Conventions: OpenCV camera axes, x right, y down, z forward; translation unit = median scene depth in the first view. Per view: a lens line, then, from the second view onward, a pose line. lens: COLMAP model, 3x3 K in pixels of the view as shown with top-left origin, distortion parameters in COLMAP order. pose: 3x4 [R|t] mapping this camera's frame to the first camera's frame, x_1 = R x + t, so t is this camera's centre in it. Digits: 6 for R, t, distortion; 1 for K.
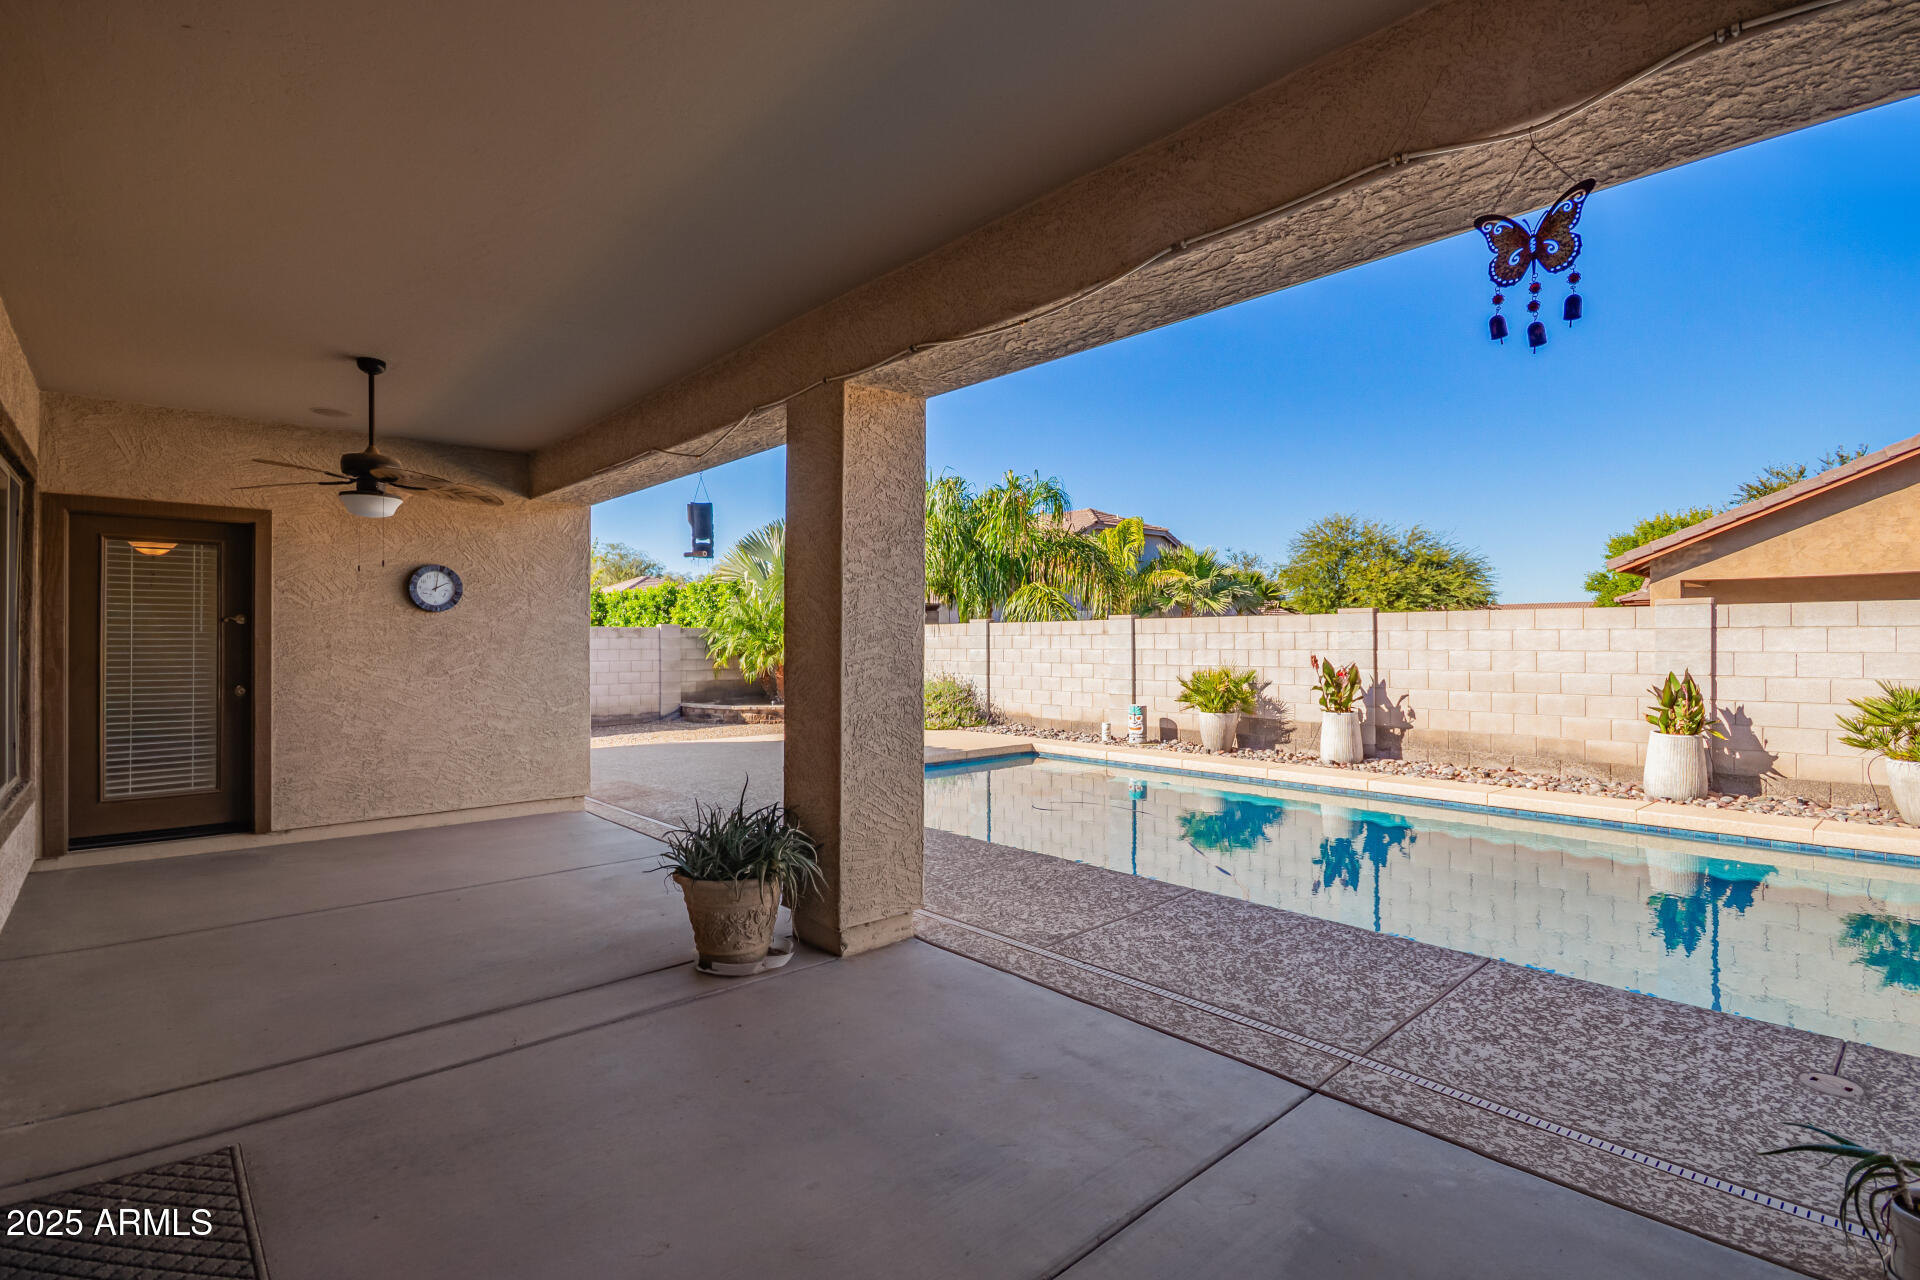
lens RADIAL K [[886.5, 0, 951.4], [0, 886.5, 651.7], [0, 0, 1]] dist [-0.003391, -0.000677]
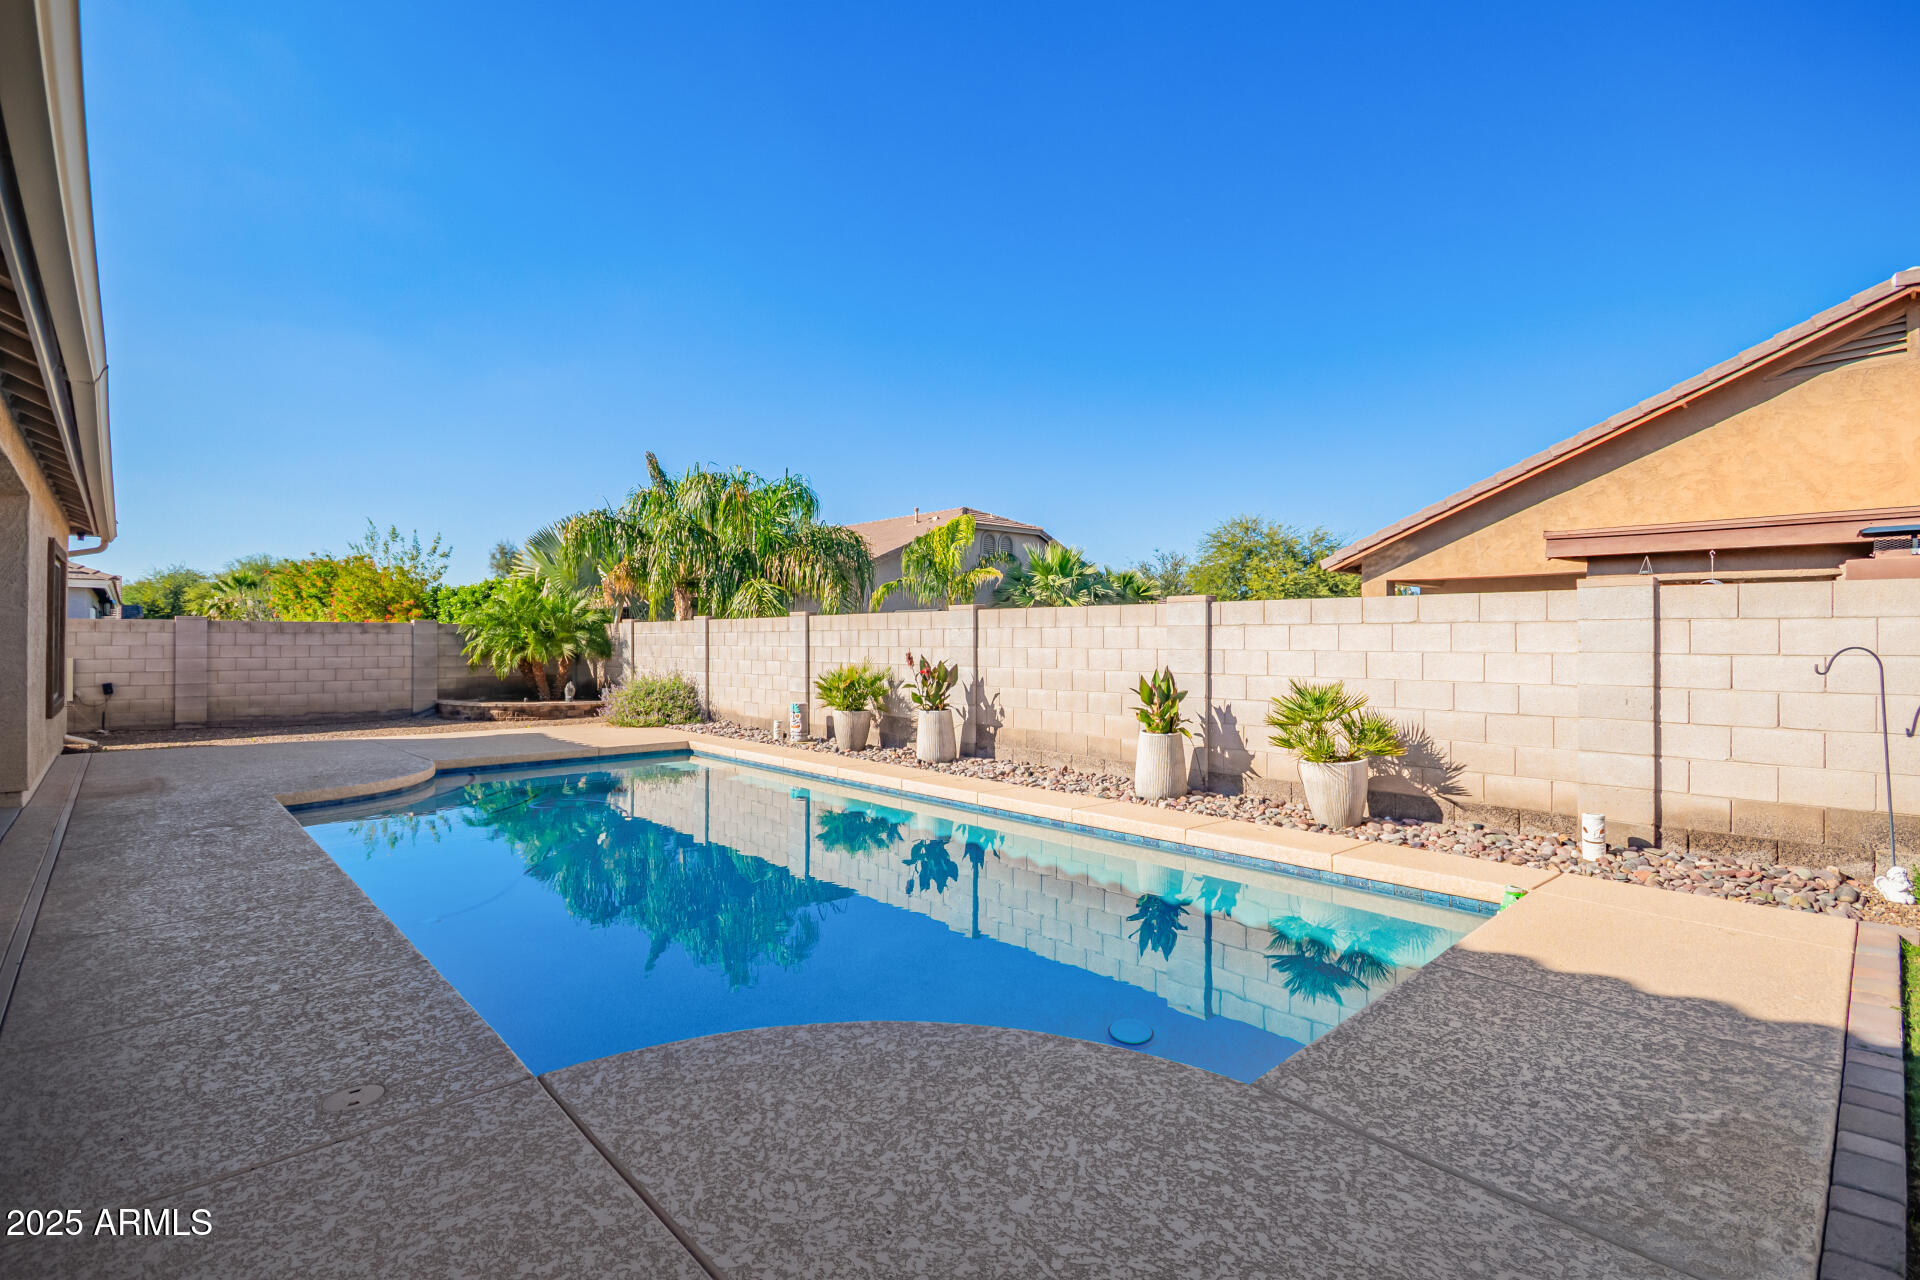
lens RADIAL K [[886.5, 0, 951.9], [0, 886.5, 645.2], [0, 0, 1]] dist [-0.003391, -0.000677]
pose [[0.999926, 0.004183, 0.011434, 0.441800], [-0.004104, 0.999968, -0.006926, 0.002698], [-0.011463, 0.006879, 0.999911, 0.010324]]
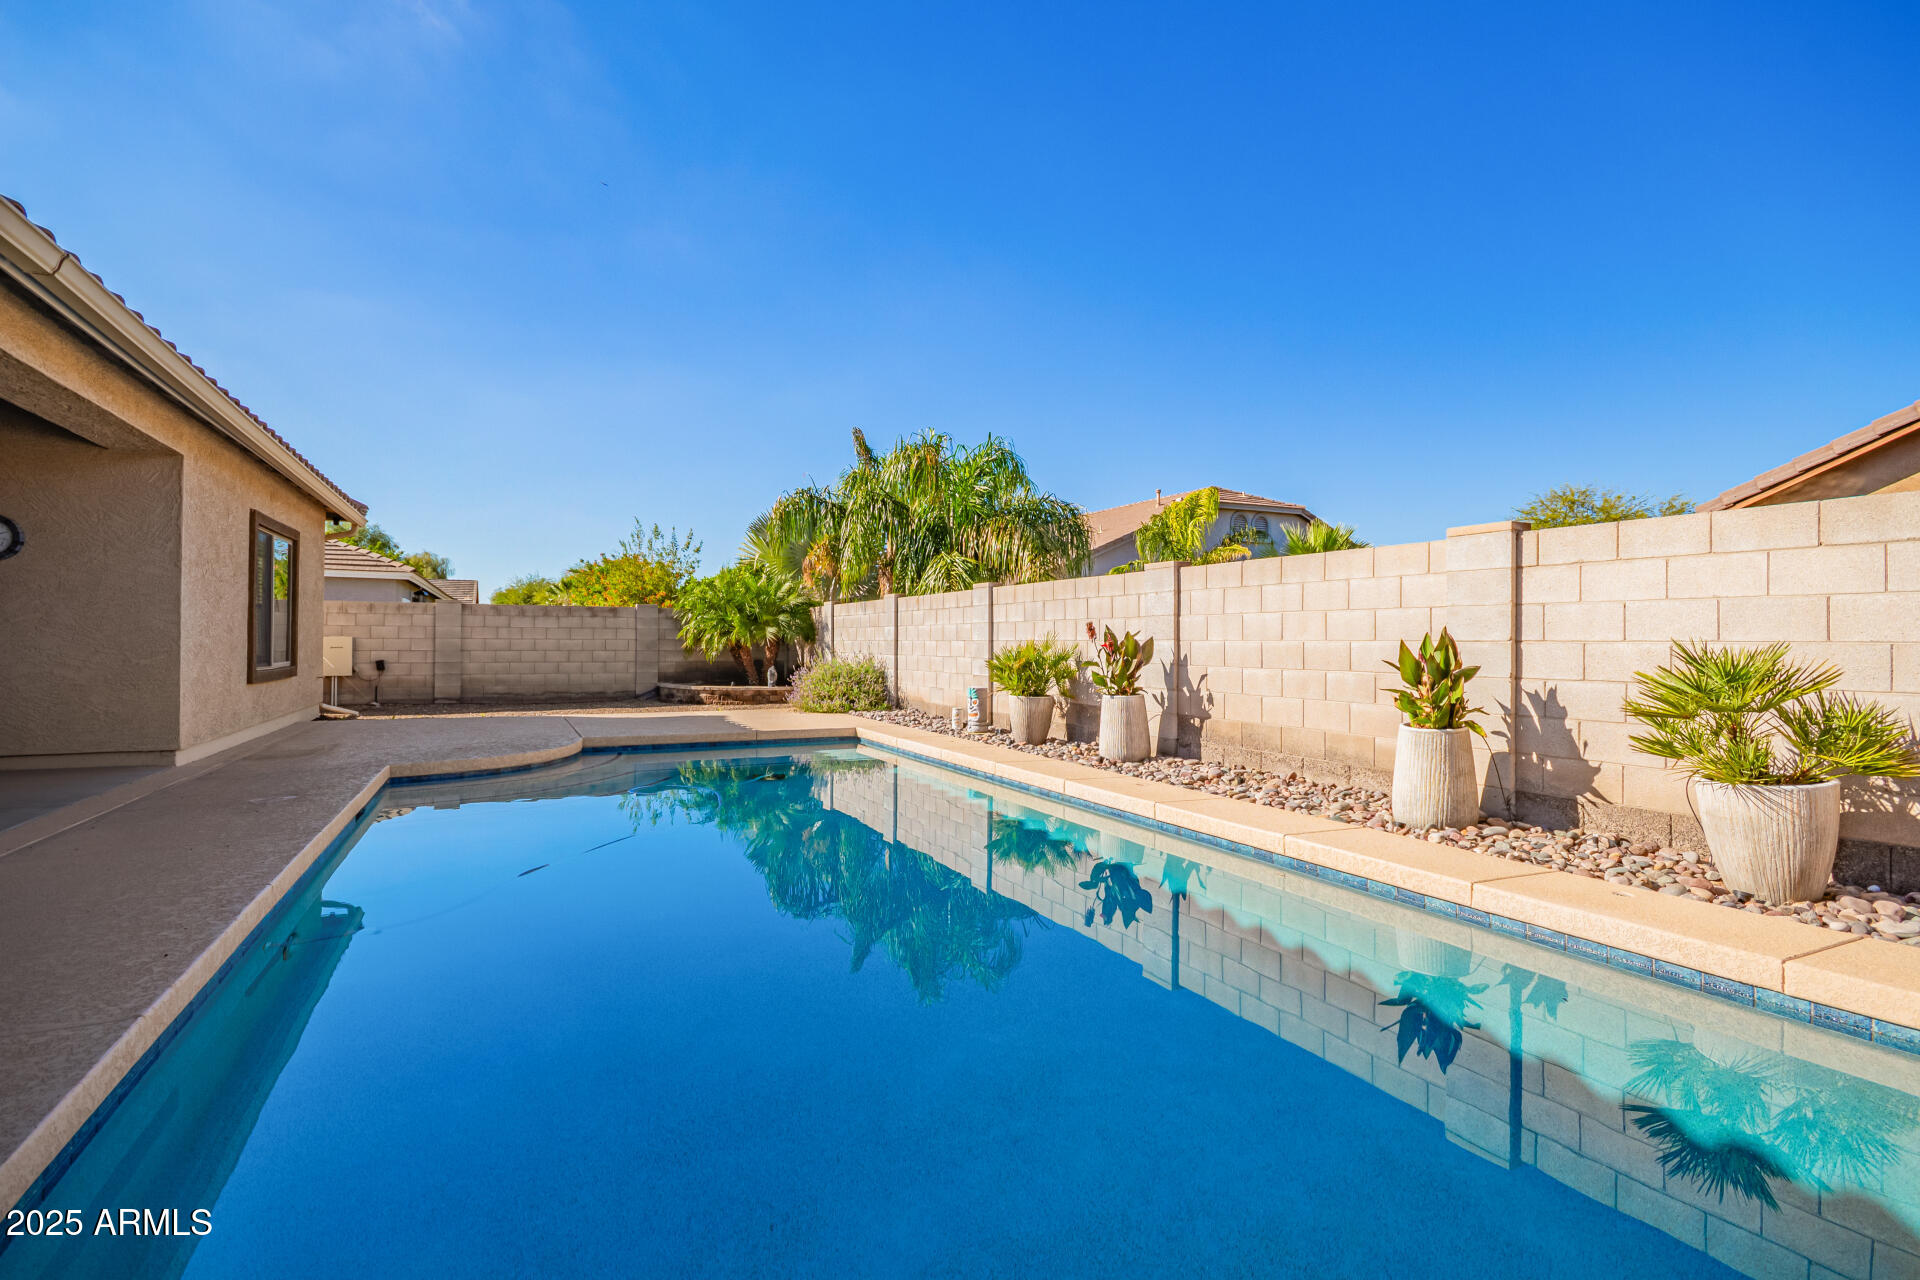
lens RADIAL K [[886.5, 0, 956.2], [0, 886.5, 640.7], [0, 0, 1]] dist [-0.003391, -0.000677]
pose [[0.962807, 0.007896, -0.270075, 0.503128], [-0.011414, 0.999869, -0.011458, 0.030847], [0.269950, 0.014114, 0.962771, 0.208723]]
